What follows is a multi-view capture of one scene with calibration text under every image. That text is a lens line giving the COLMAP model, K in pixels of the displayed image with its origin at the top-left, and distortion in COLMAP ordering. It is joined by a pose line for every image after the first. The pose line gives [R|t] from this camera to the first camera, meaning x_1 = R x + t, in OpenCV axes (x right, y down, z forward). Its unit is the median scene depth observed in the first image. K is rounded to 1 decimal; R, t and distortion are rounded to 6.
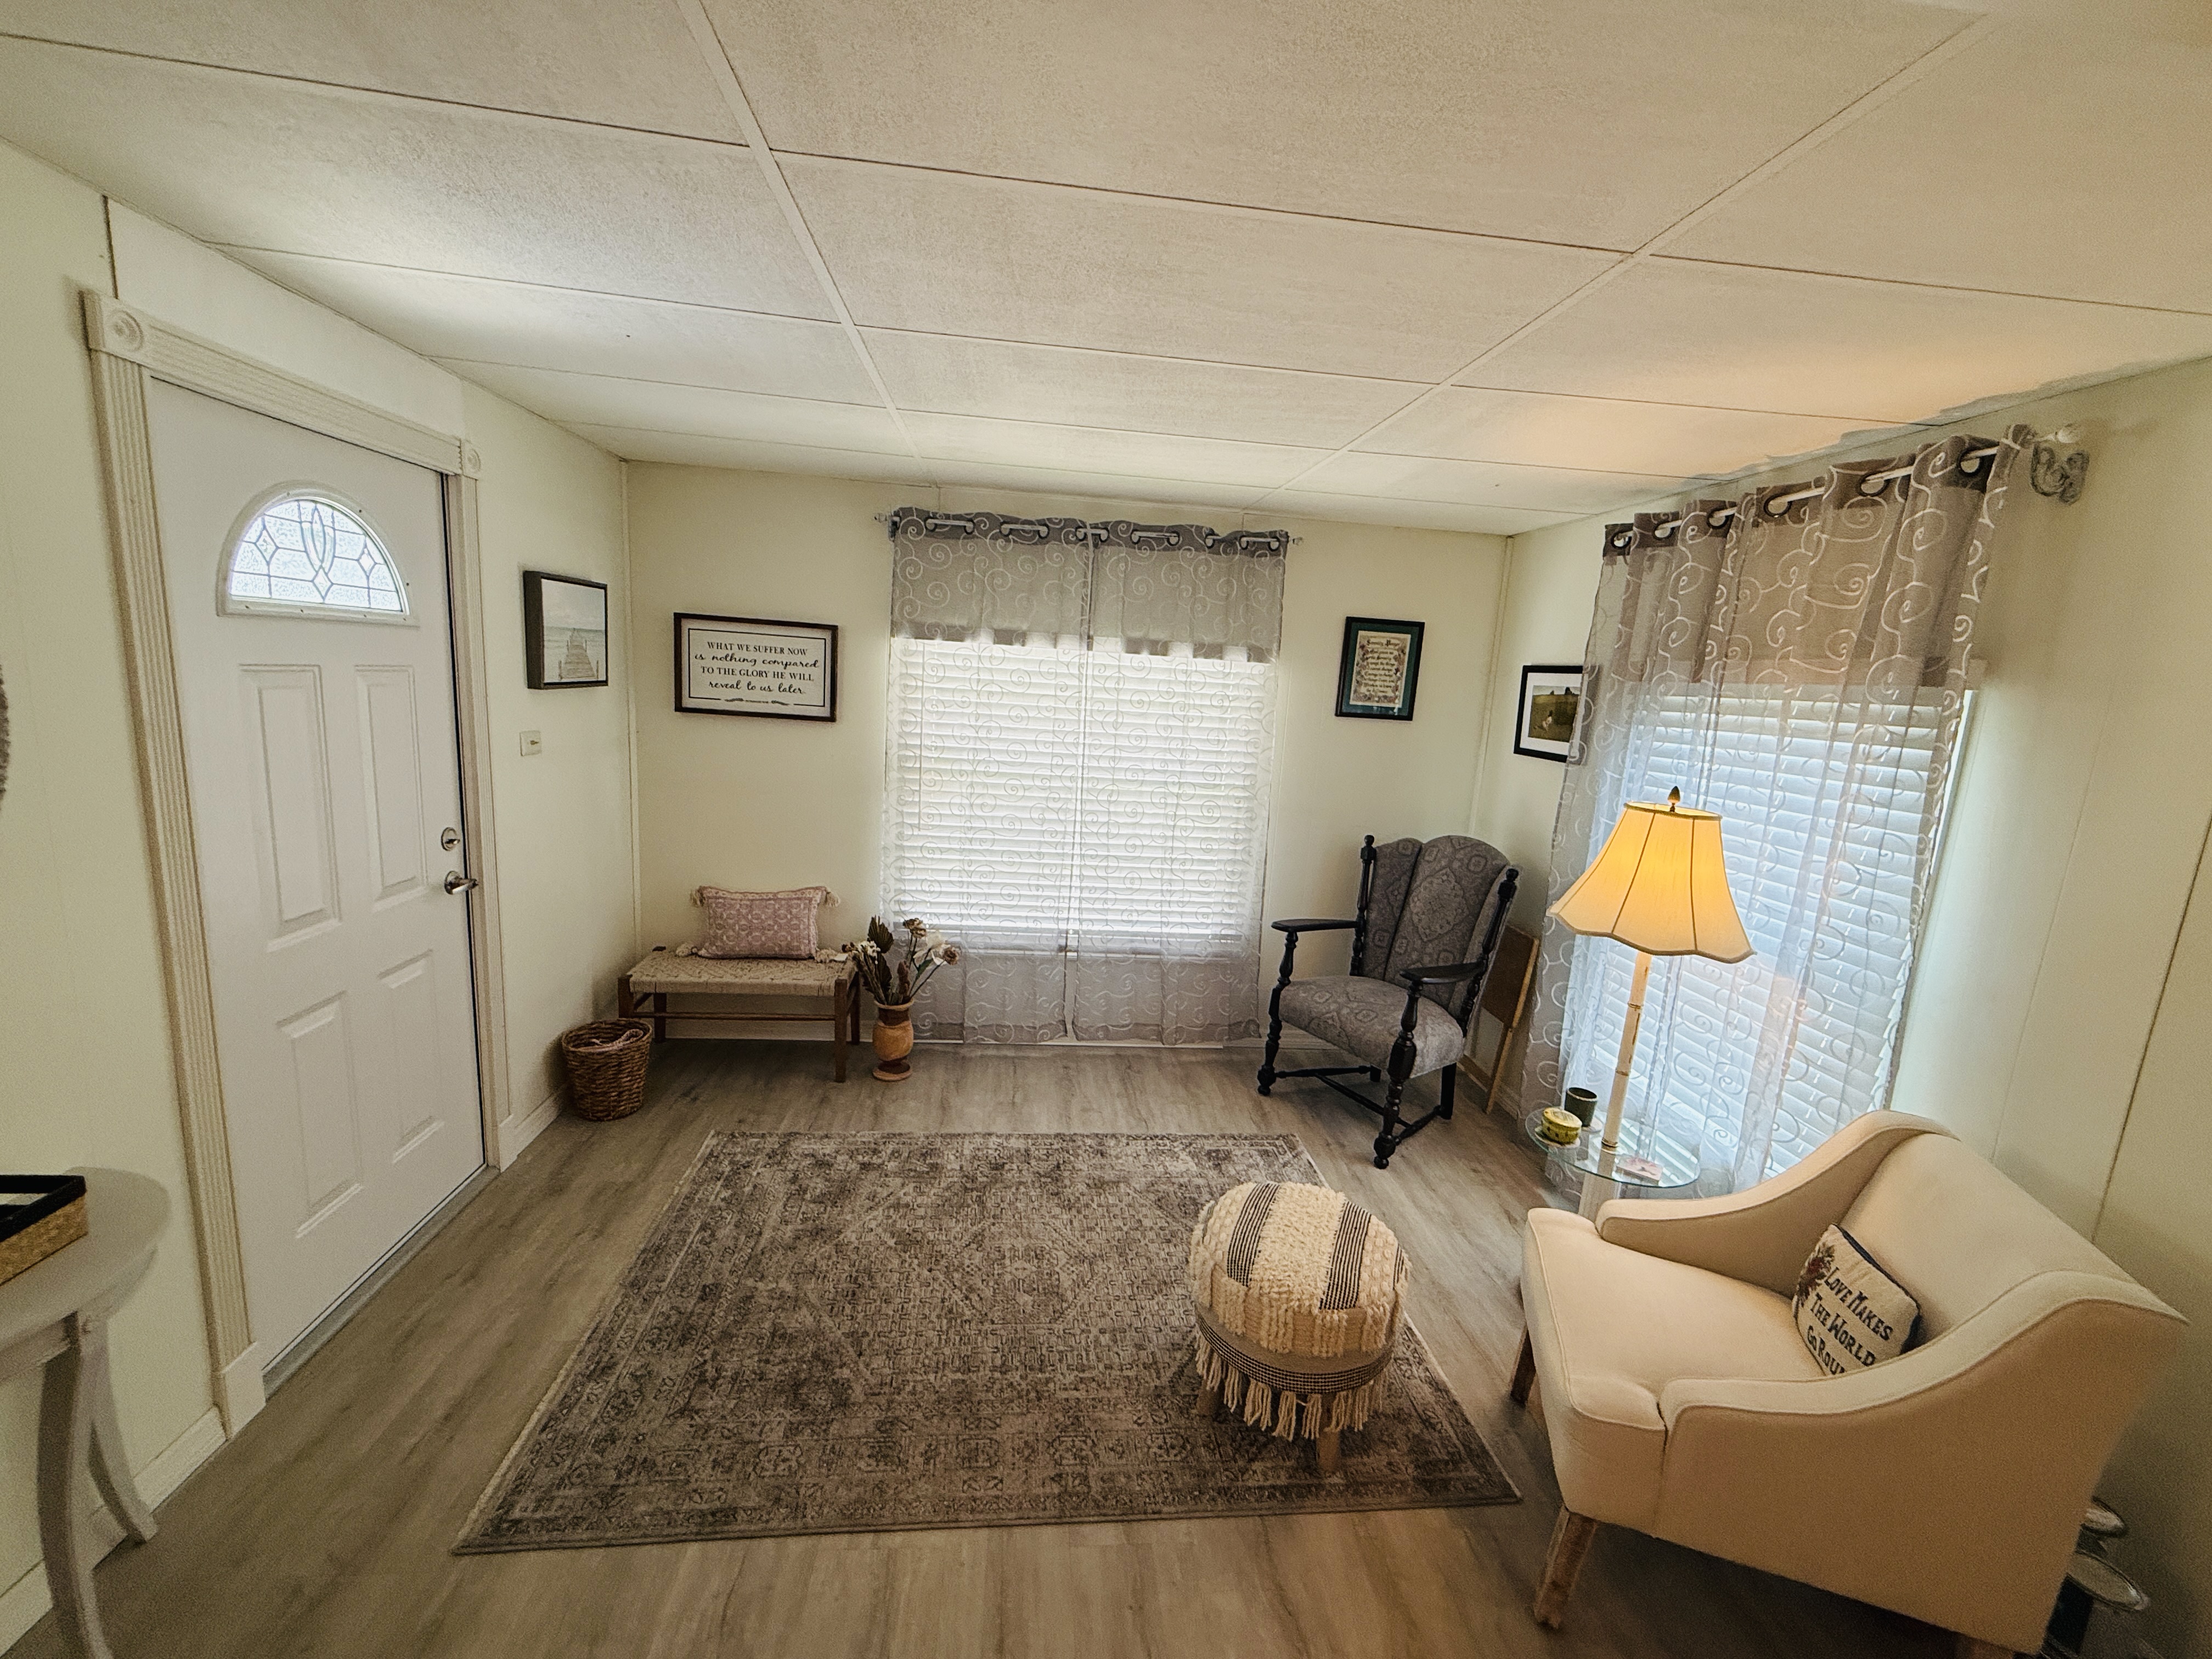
lens RADIAL K [[901.4, 0, 1112.6], [0, 901.4, 829.9], [0, 0, 1]] dist [-0.000157, -0.000208]
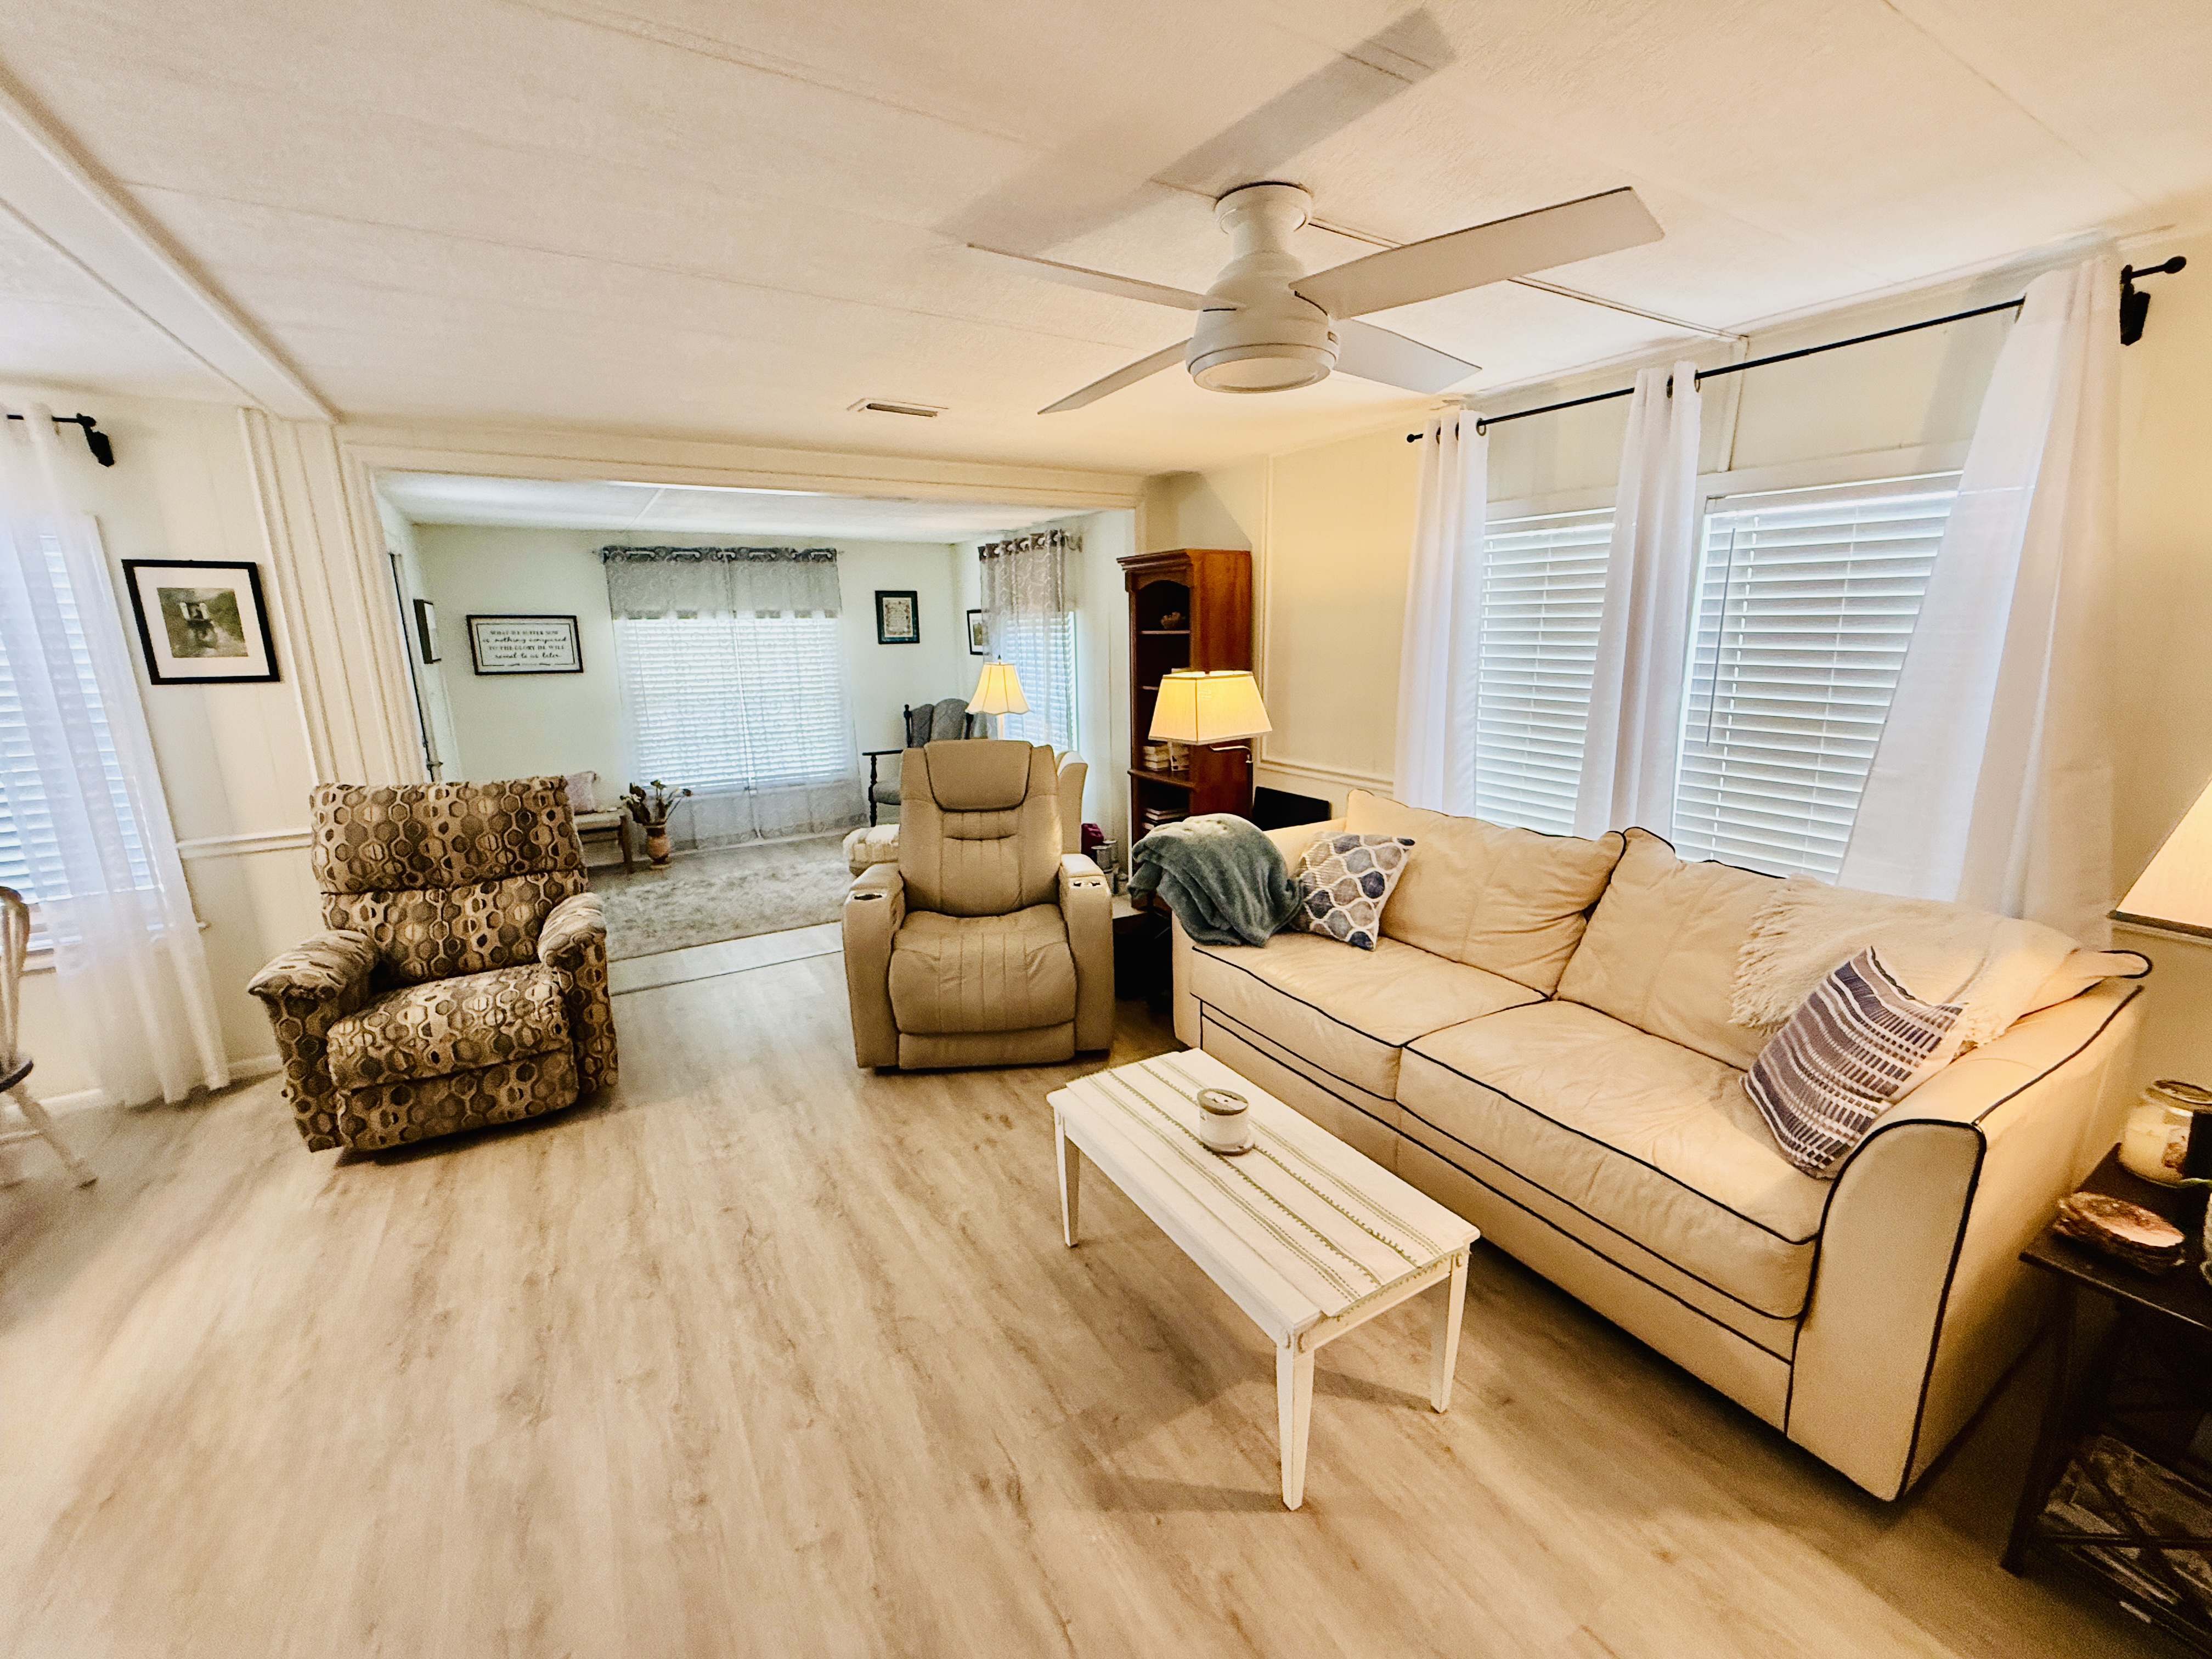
lens RADIAL K [[907.4, 0, 1114.9], [0, 907.4, 828.9], [0, 0, 1]] dist [-0.000566, -0.000078]
pose [[0.897954, -0.169474, 0.406150, -0.172255], [0.146846, 0.985370, 0.086505, 0.194183], [-0.414868, -0.018036, 0.909703, -1.115677]]
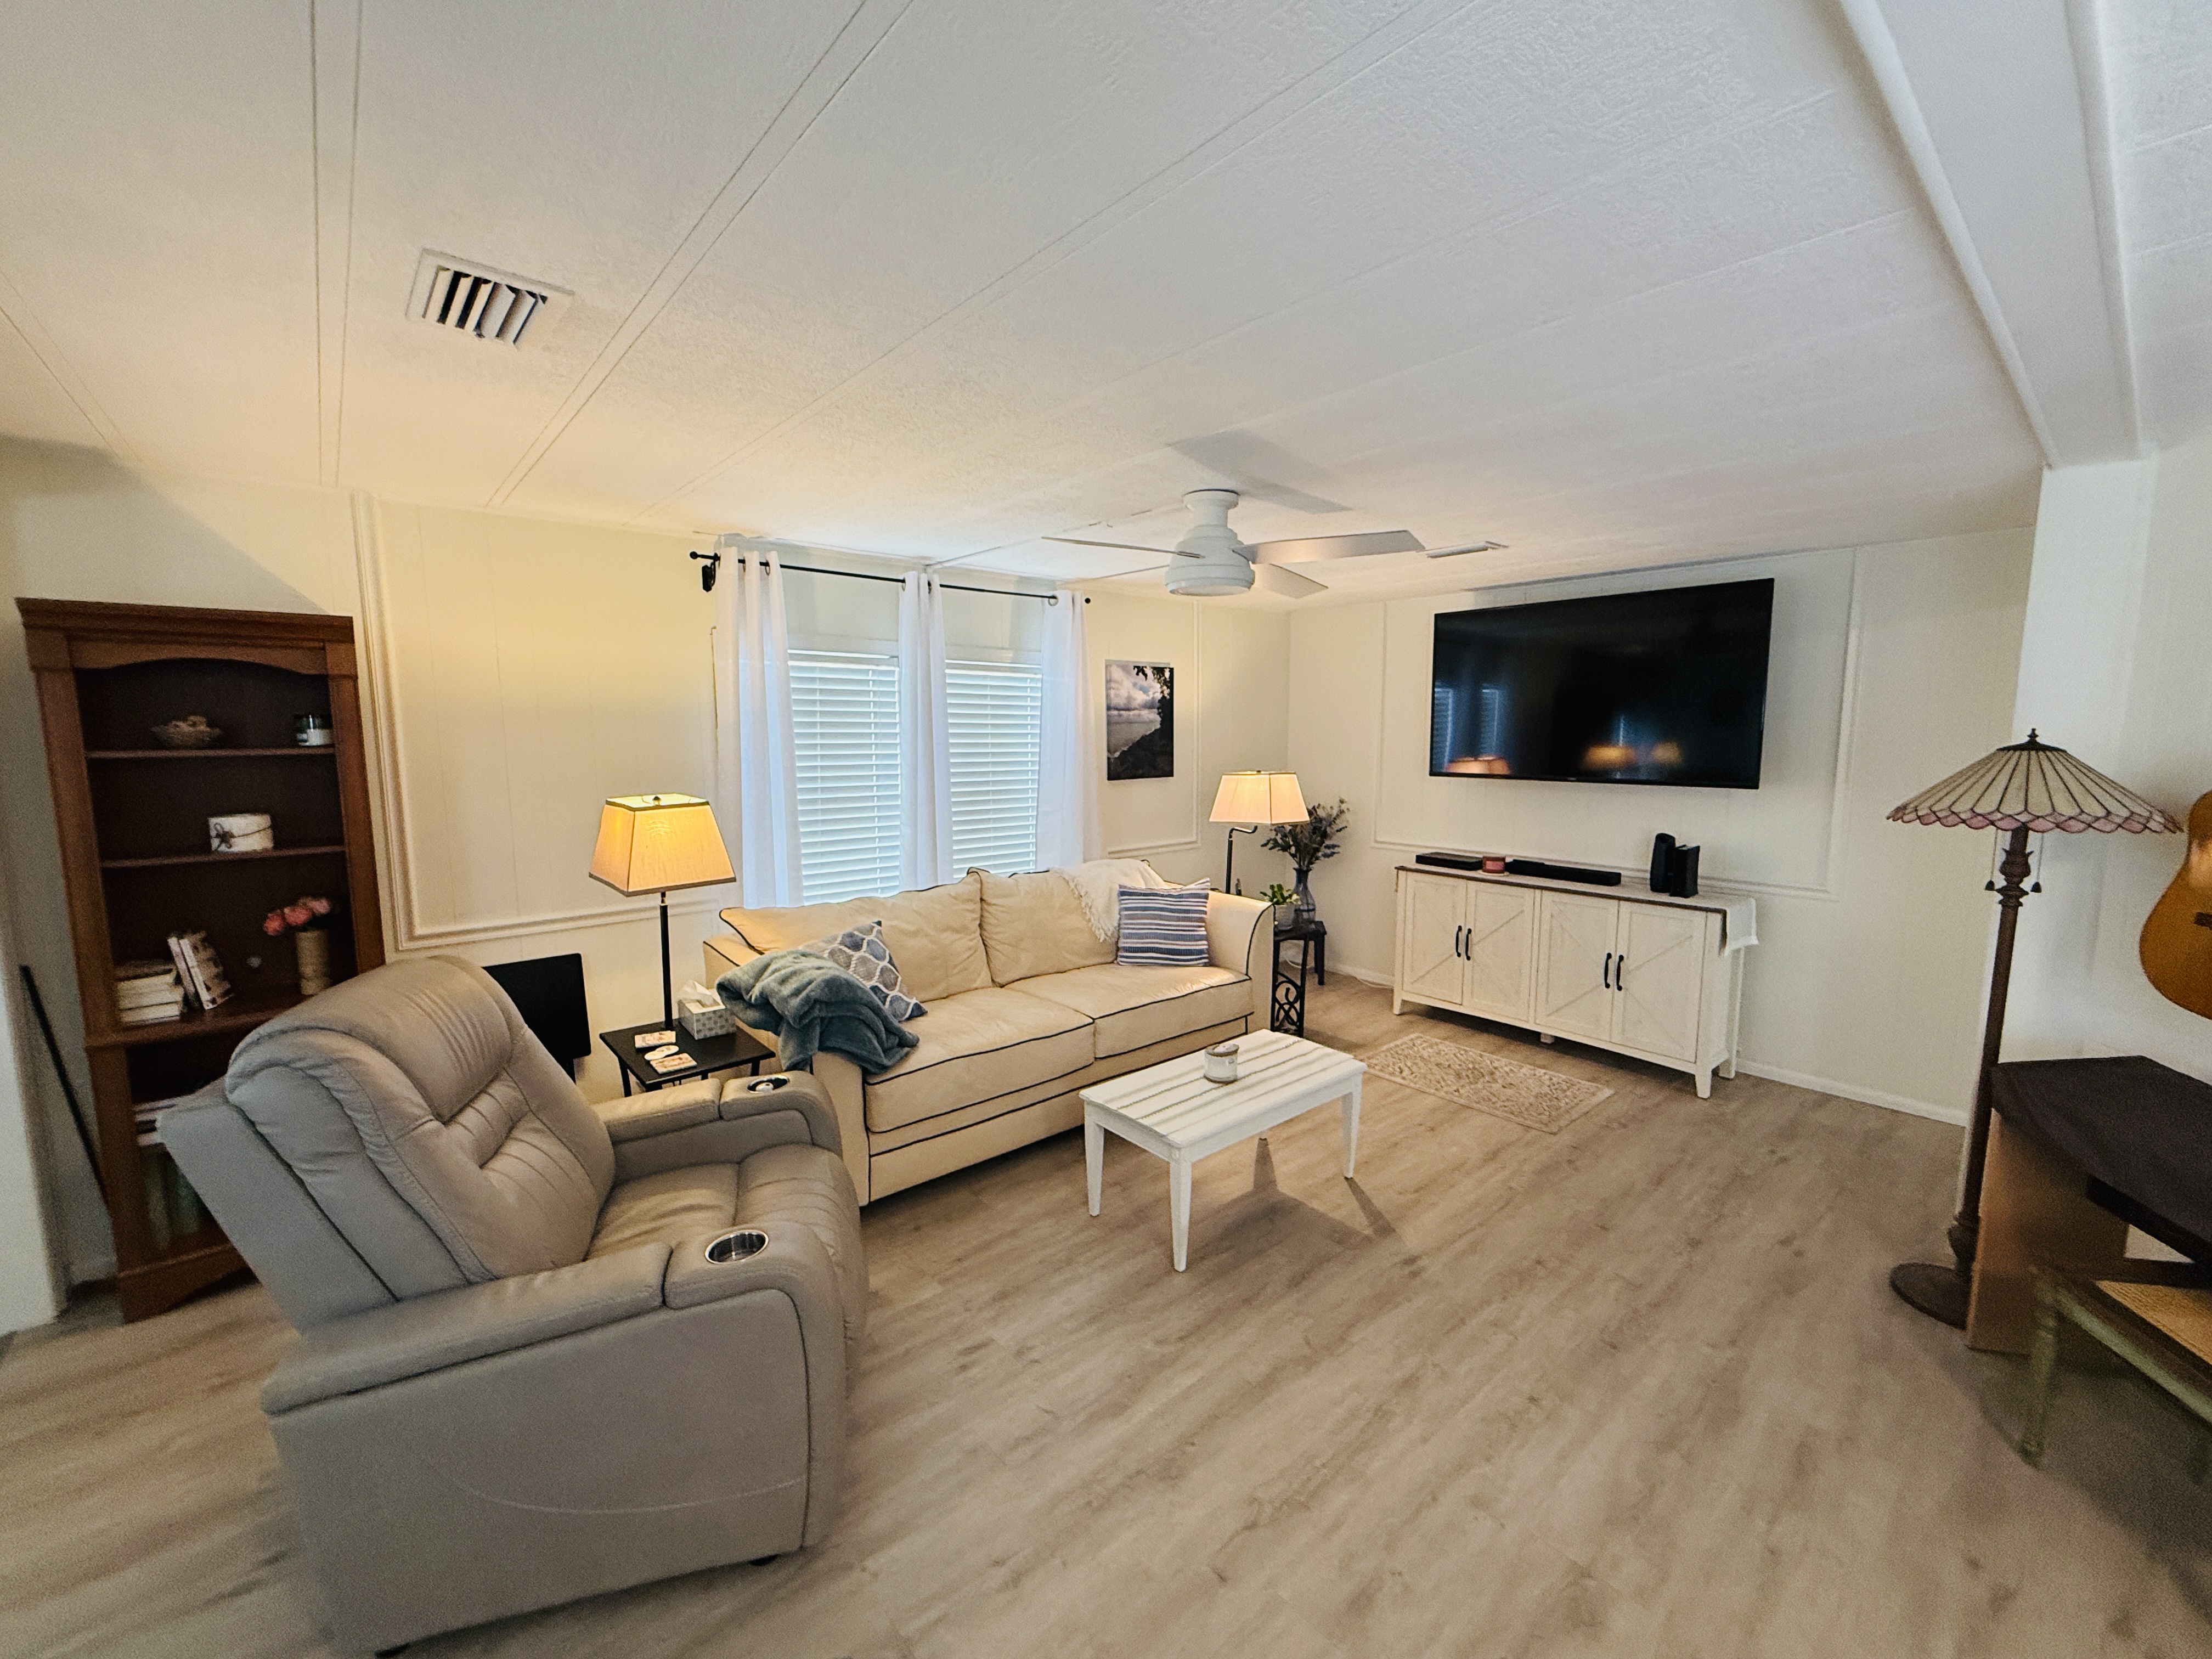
lens RADIAL K [[901.4, 0, 1112.6], [0, 901.4, 829.9], [0, 0, 1]] dist [-0.000157, -0.000208]
pose [[-0.576908, -0.156067, 0.801761, -0.522759], [0.110165, 0.957741, 0.265699, -0.027614], [-0.809346, 0.241610, -0.535335, -0.061525]]
